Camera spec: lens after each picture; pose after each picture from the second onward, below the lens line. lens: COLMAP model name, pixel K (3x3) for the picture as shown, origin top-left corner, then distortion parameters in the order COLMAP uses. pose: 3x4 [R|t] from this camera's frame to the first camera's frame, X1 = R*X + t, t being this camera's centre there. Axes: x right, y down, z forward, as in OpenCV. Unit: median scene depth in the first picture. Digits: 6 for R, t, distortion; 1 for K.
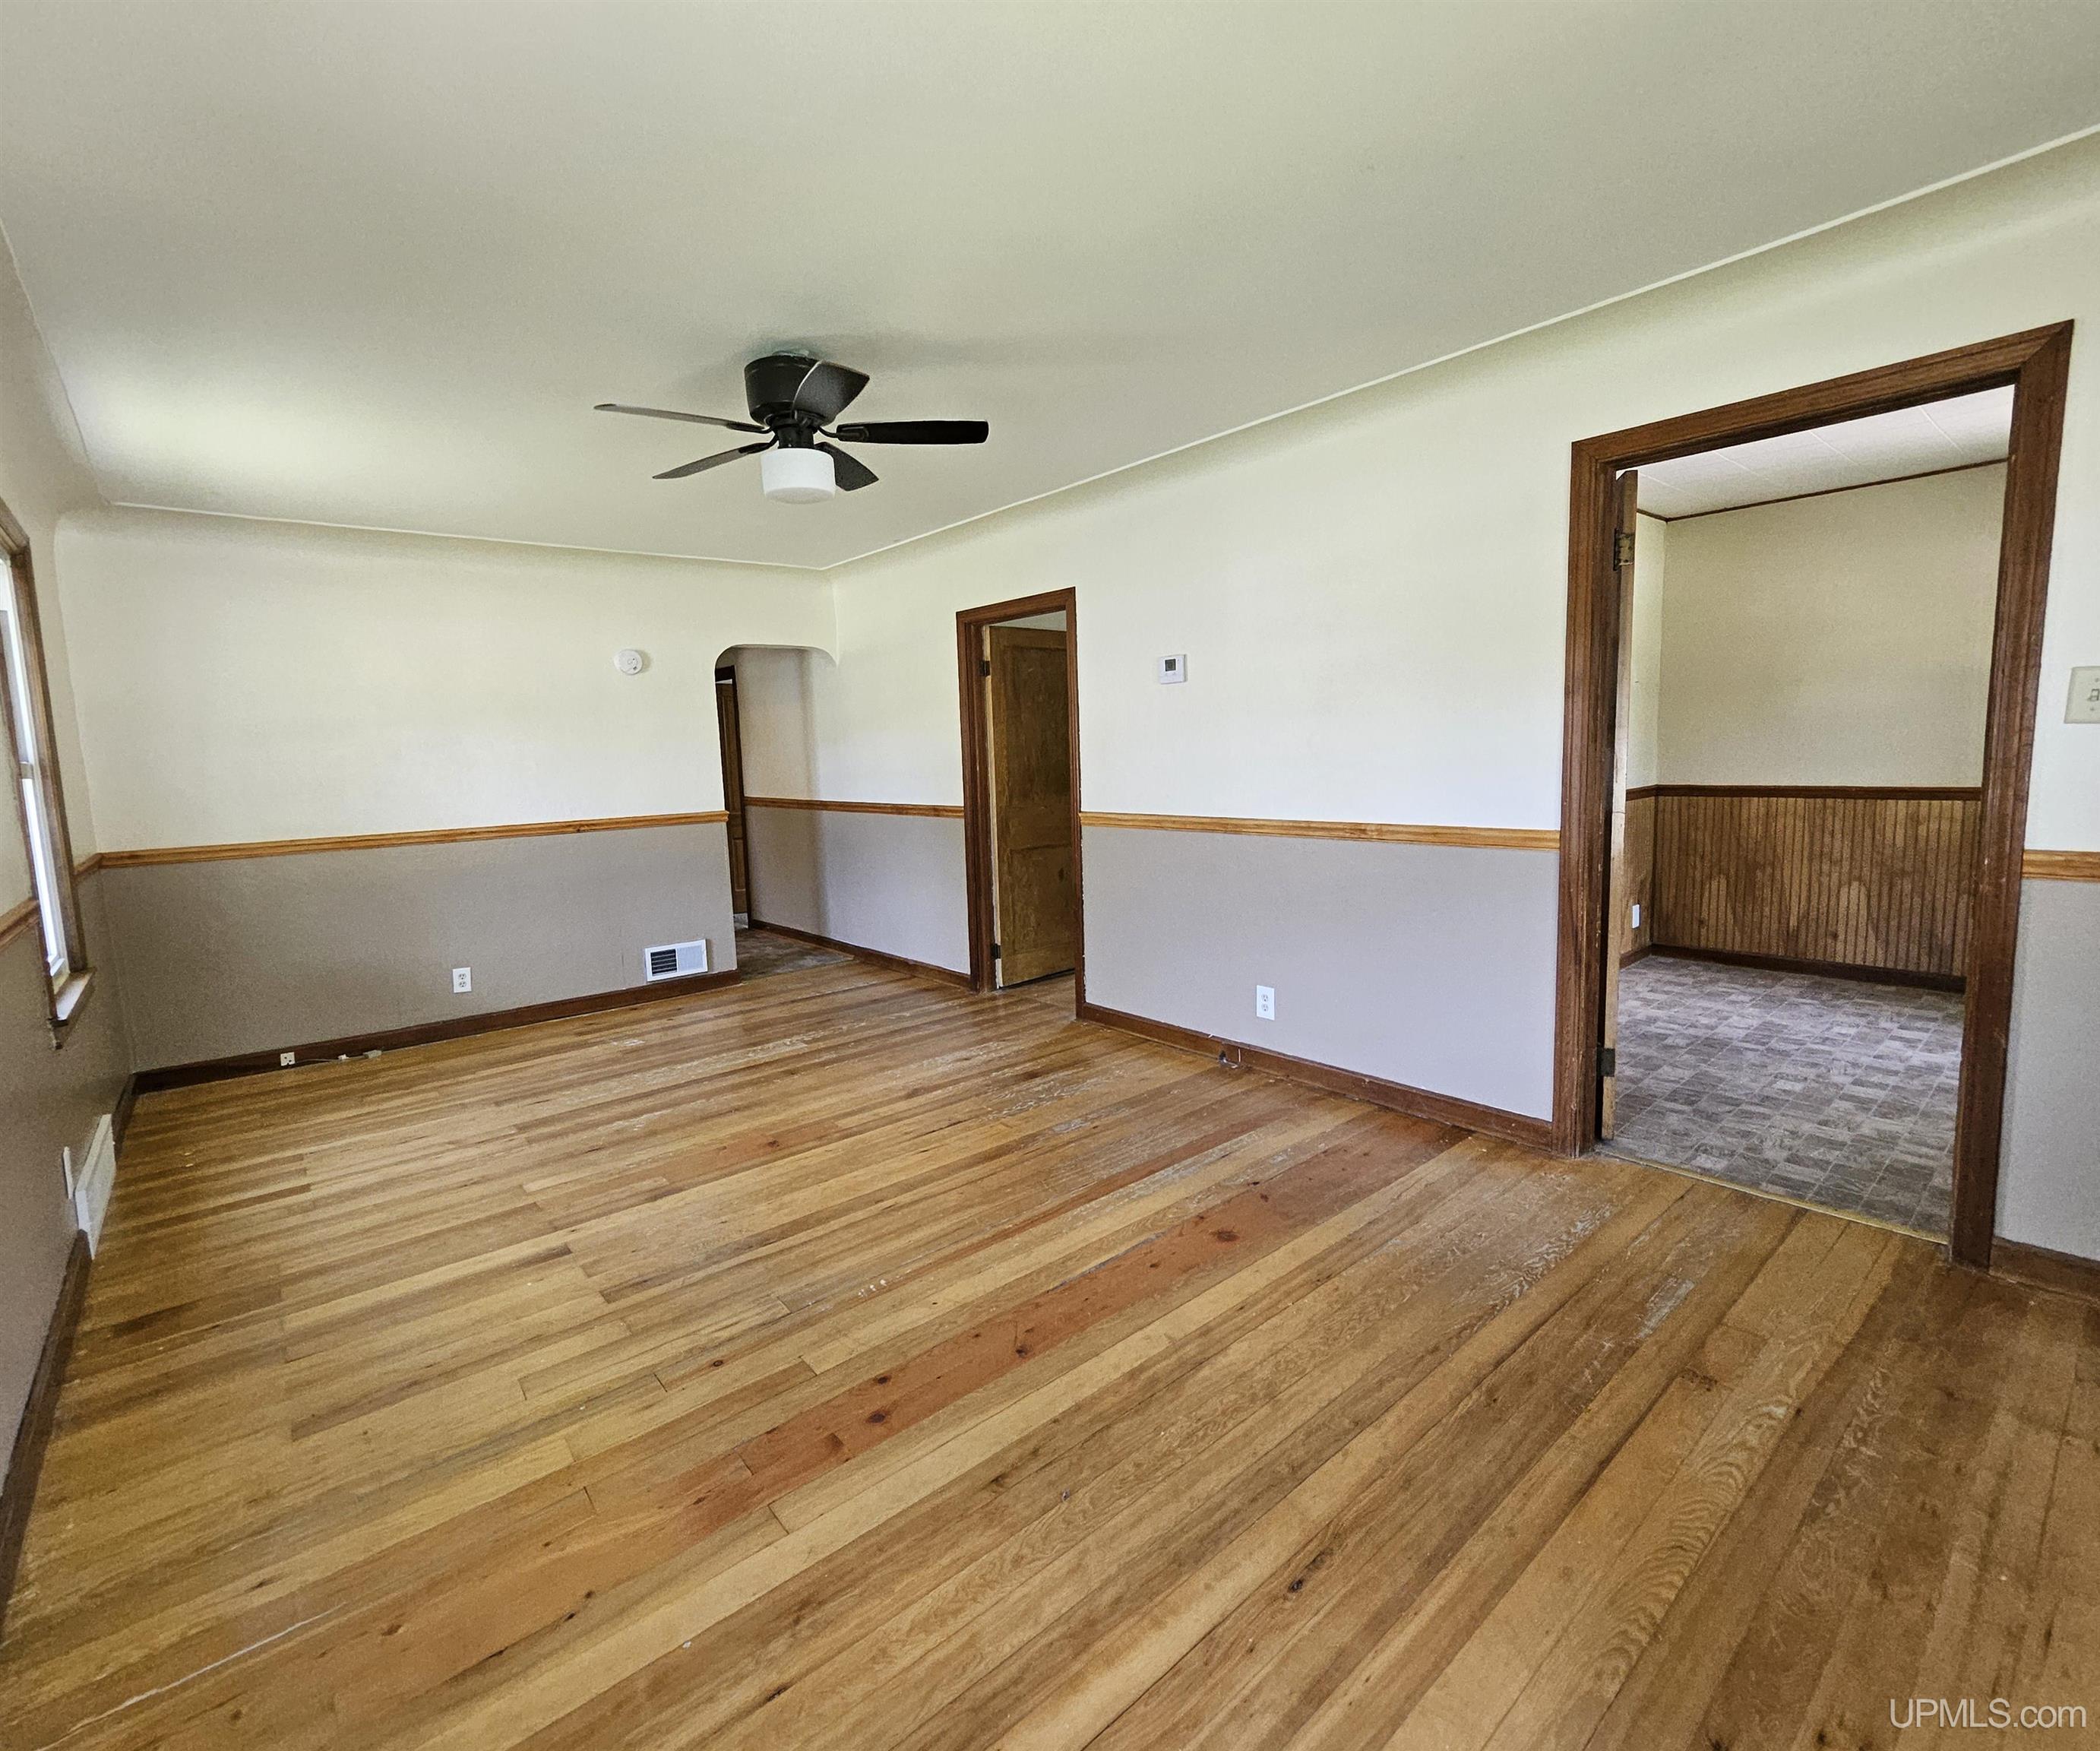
lens RADIAL K [[964.6, 0, 1021.2], [0, 964.6, 855.7], [0, 0, 1]] dist [0.000365, -0.000825]
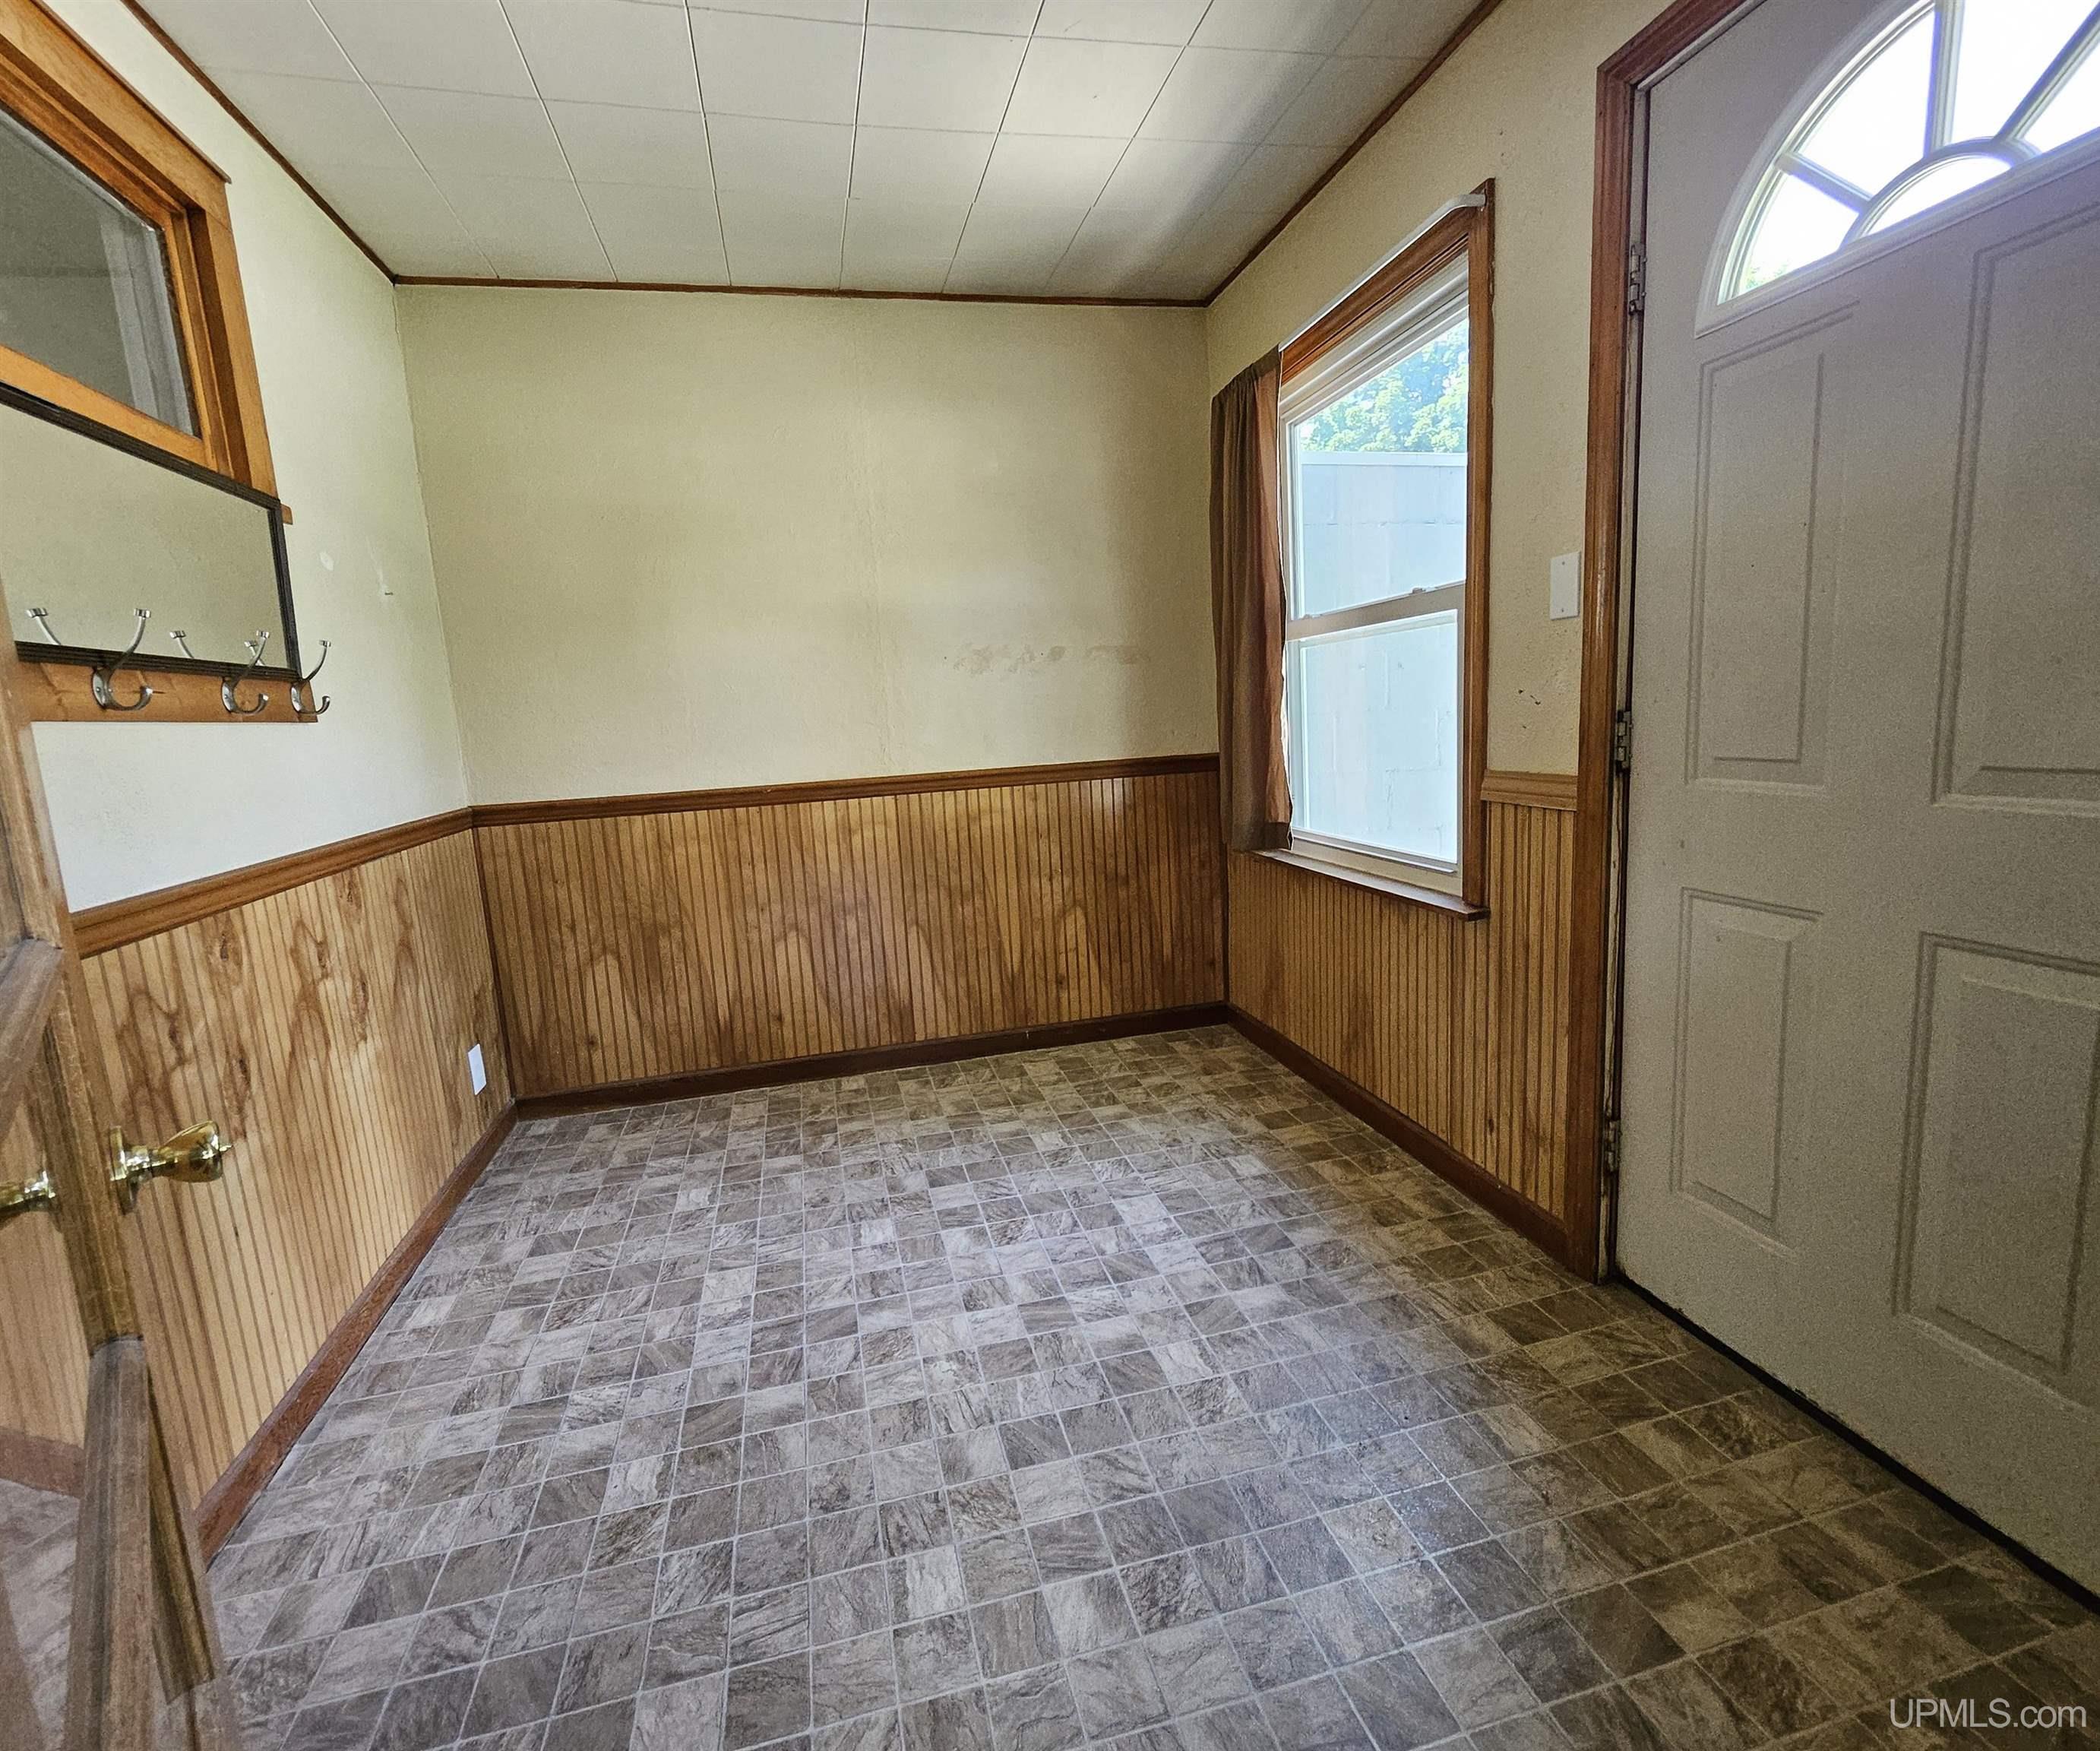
lens RADIAL K [[955.4, 0, 1019.1], [0, 955.4, 860.5], [0, 0, 1]] dist [0.000122, -0.001110]
pose [[0.458101, -0.129988, 0.879344, 0.459970], [0.139139, 0.987542, 0.073497, -0.055986], [-0.877943, 0.088682, 0.470480, 0.682107]]
